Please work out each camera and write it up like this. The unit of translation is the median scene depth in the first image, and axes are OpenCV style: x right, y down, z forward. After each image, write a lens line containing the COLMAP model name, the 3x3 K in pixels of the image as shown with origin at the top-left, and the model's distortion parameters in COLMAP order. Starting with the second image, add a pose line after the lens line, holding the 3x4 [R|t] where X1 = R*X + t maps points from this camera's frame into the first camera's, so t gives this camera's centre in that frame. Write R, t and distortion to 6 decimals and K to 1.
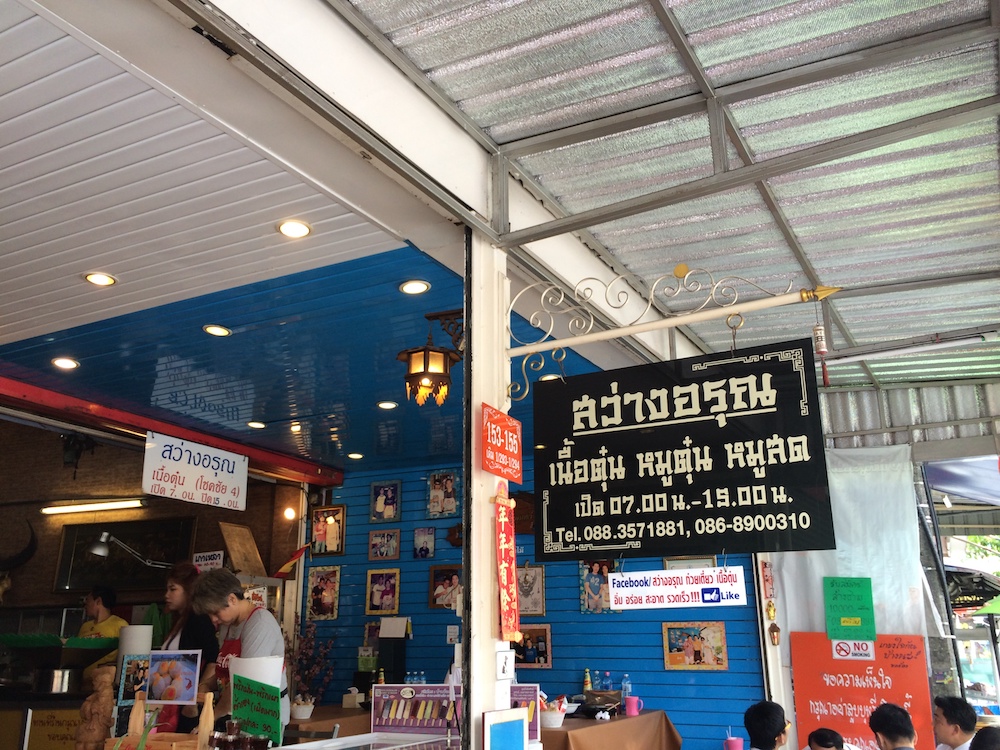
lens RADIAL K [[861.4, 0, 500.0], [0, 861.4, 375.0], [0, 0, 1]] dist [0.042163, -0.017993]
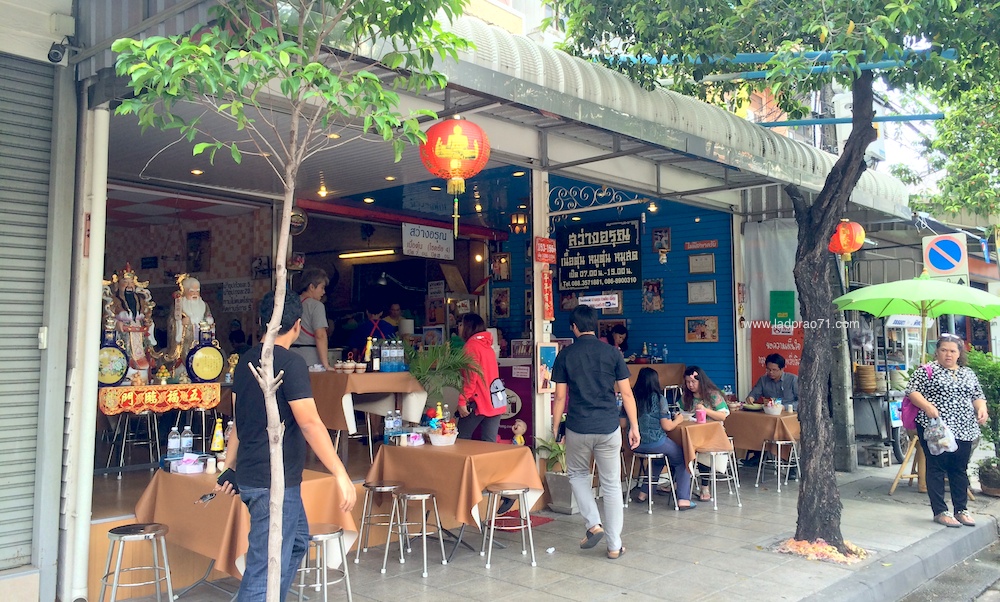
lens RADIAL K [[857.0, 0, 500.0], [0, 857.0, 301.0], [0, 0, 1]] dist [0.002679, 0.000455]
pose [[0.974175, -0.011367, -0.225509, 0.470099], [0.066556, 0.968814, 0.238683, -0.418468], [0.215763, -0.247528, 0.944551, -1.609536]]
